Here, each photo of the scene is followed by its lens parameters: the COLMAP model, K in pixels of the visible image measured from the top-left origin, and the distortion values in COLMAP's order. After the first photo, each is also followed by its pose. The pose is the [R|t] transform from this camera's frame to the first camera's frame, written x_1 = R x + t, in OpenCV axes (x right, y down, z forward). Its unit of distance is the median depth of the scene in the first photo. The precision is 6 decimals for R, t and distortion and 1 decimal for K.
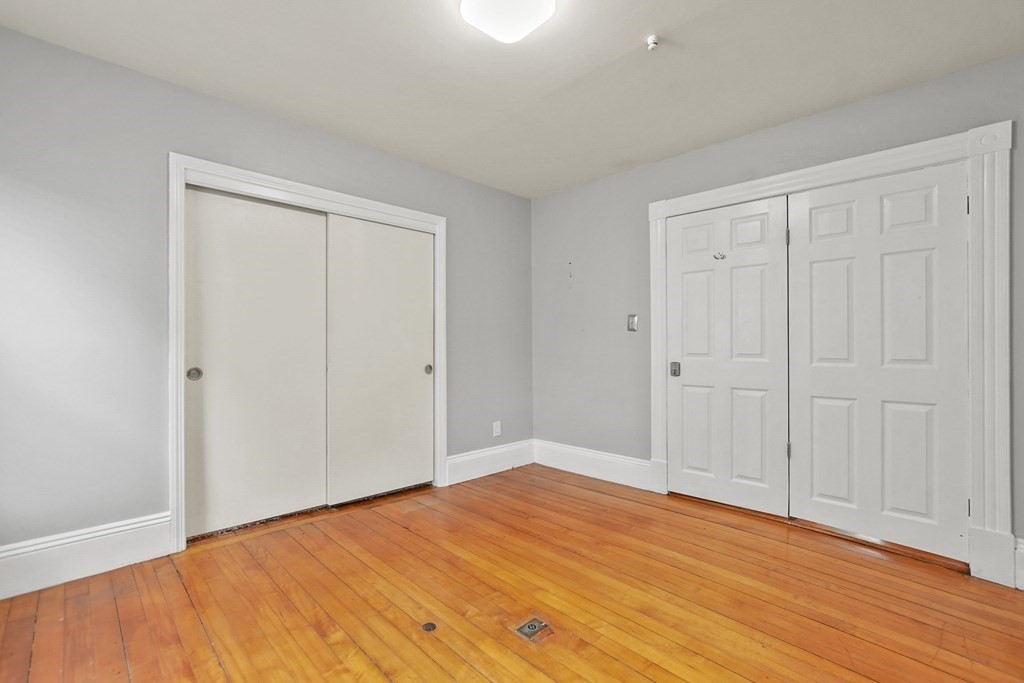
lens RADIAL K [[449.3, 0, 505.0], [0, 449.3, 342.1], [0, 0, 1]] dist [-0.014795, 0.004734]
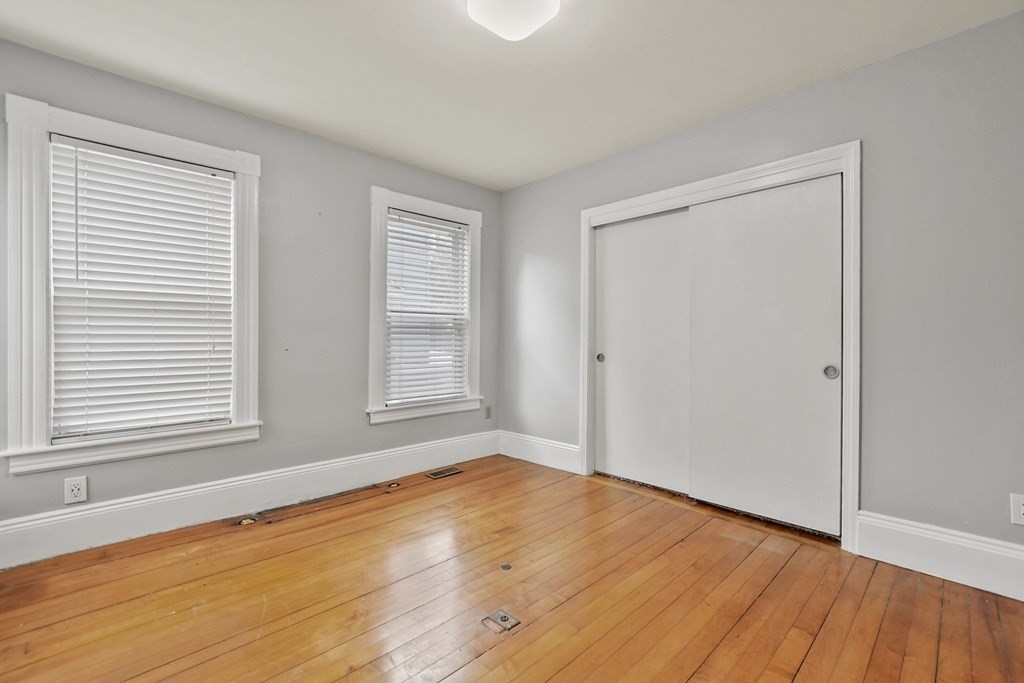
lens RADIAL K [[449.3, 0, 503.0], [0, 449.3, 341.7], [0, 0, 1]] dist [-0.014795, 0.004734]
pose [[-0.013630, 0.004924, -0.999895, 0.633187], [0.004355, 0.999979, 0.004865, 0.008978], [0.999898, -0.004288, -0.013651, 0.607381]]
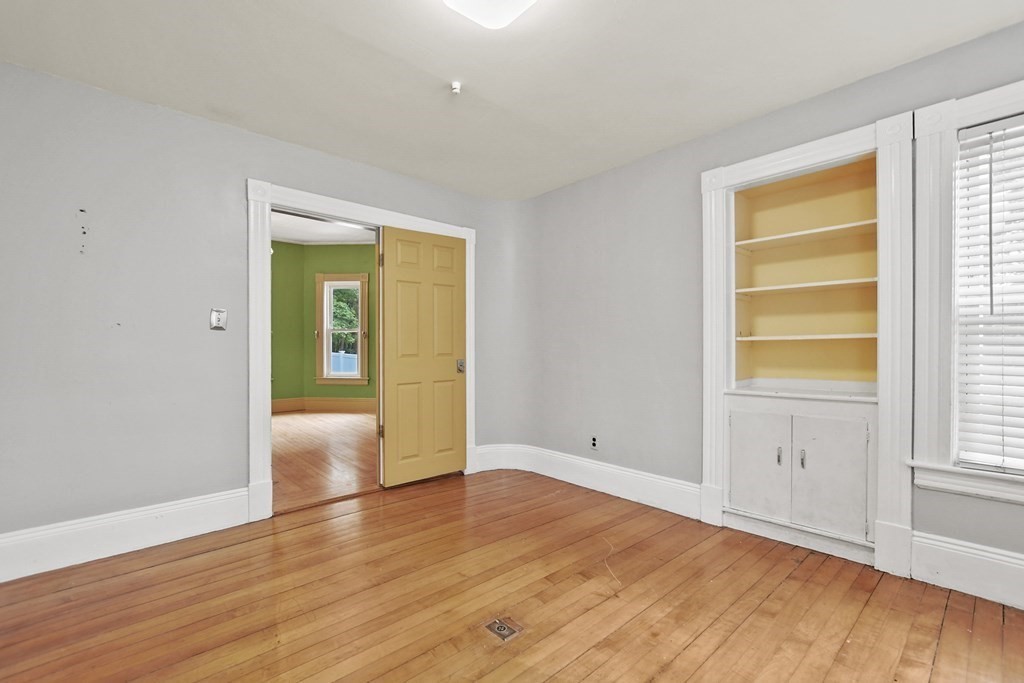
lens RADIAL K [[449.3, 0, 505.3], [0, 449.3, 341.9], [0, 0, 1]] dist [-0.014795, 0.004734]
pose [[0.042595, 0.005841, 0.999075, -0.571500], [-0.004745, 0.999973, -0.005644, -0.003009], [-0.999081, -0.004500, 0.042622, 0.570161]]
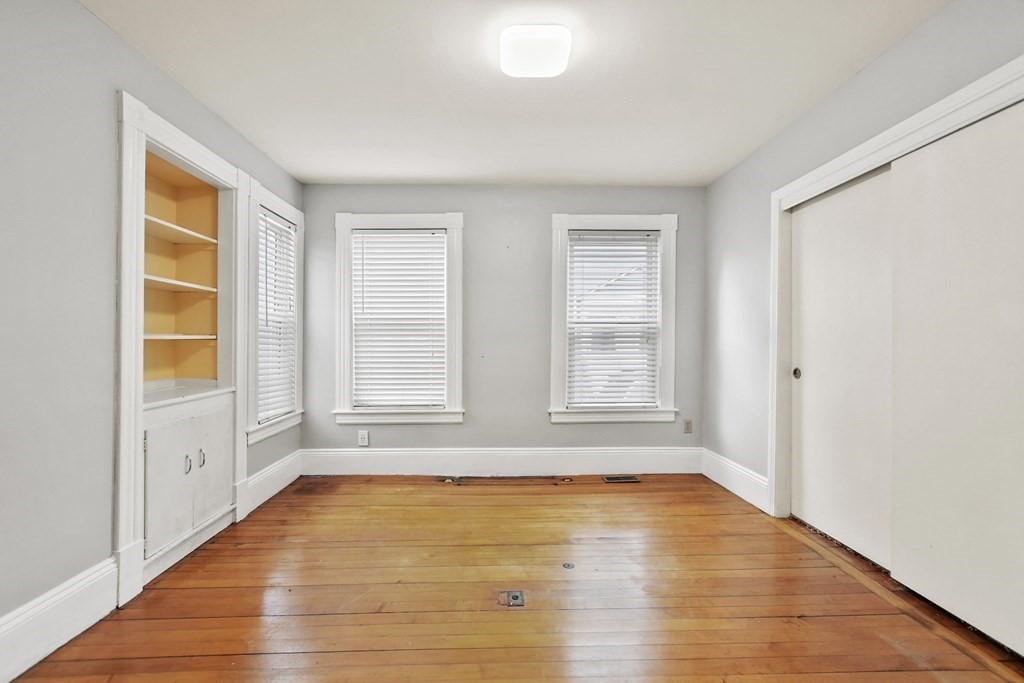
lens RADIAL K [[449.3, 0, 504.7], [0, 449.3, 345.6], [0, 0, 1]] dist [-0.014795, 0.004734]
pose [[-0.682713, 0.001876, -0.730684, 0.544845], [0.003365, 0.999994, -0.000577, -0.001195], [0.730679, -0.002853, -0.682716, 1.054344]]
